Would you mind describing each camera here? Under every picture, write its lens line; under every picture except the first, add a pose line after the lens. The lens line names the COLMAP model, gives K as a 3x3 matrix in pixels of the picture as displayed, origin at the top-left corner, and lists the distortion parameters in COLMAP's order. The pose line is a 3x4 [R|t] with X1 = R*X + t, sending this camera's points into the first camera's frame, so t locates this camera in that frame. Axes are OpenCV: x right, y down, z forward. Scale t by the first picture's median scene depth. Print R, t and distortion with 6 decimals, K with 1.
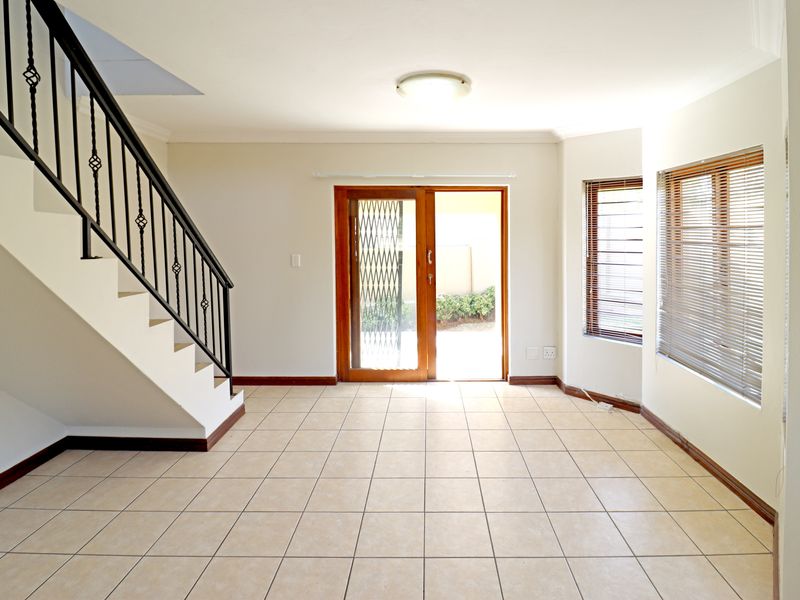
lens RADIAL K [[447.4, 0, 415.2], [0, 447.4, 255.3], [0, 0, 1]] dist [0.017055, -0.004510]
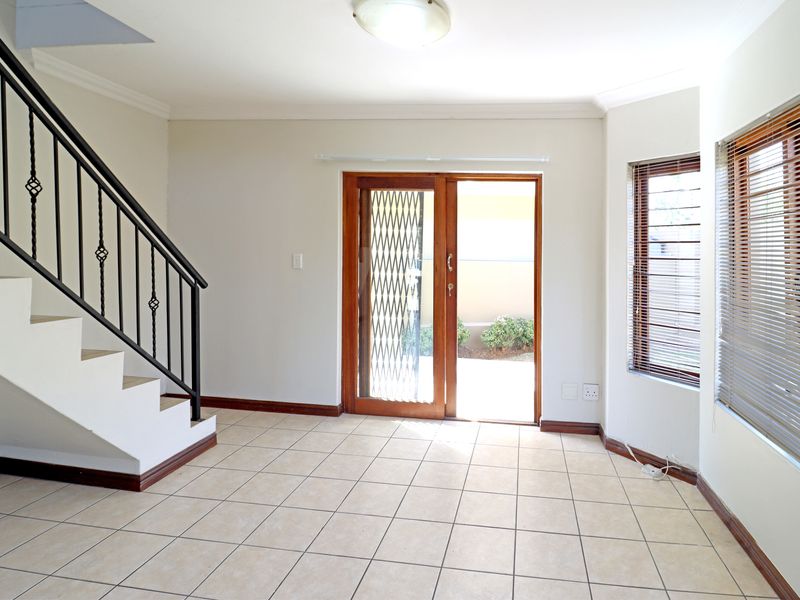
lens RADIAL K [[496.1, 0, 464.4], [0, 496.1, 247.1], [0, 0, 1]] dist [0.010160, -0.011025]
pose [[0.997089, 0.043752, -0.062452, 0.130672], [-0.047072, 0.997499, -0.052721, 0.026075], [0.059989, 0.055508, 0.996655, 0.133309]]
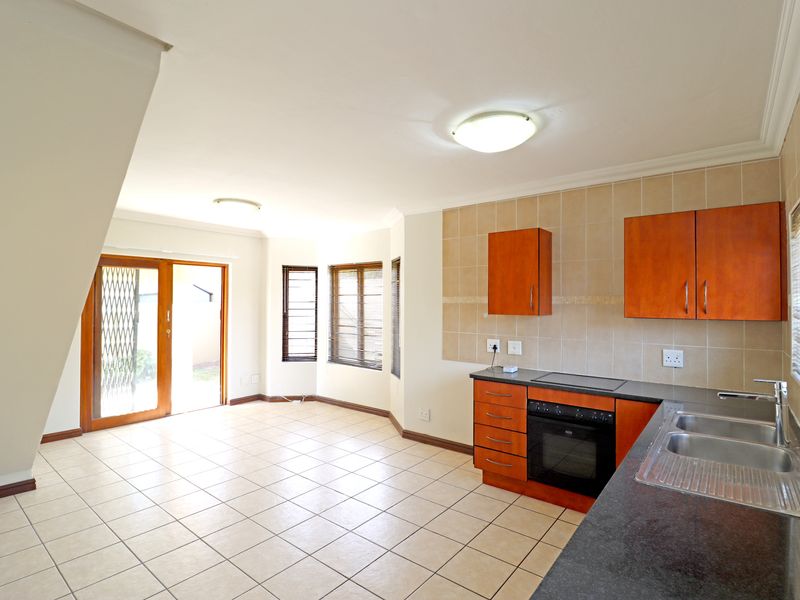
lens RADIAL K [[447.4, 0, 400.2], [0, 447.4, 299.7], [0, 0, 1]] dist [0.017055, -0.004510]
pose [[0.609445, 0.012741, 0.792726, -0.640651], [0.034240, 0.998515, -0.042372, 0.039949], [-0.792089, 0.052966, 0.608103, -0.316814]]
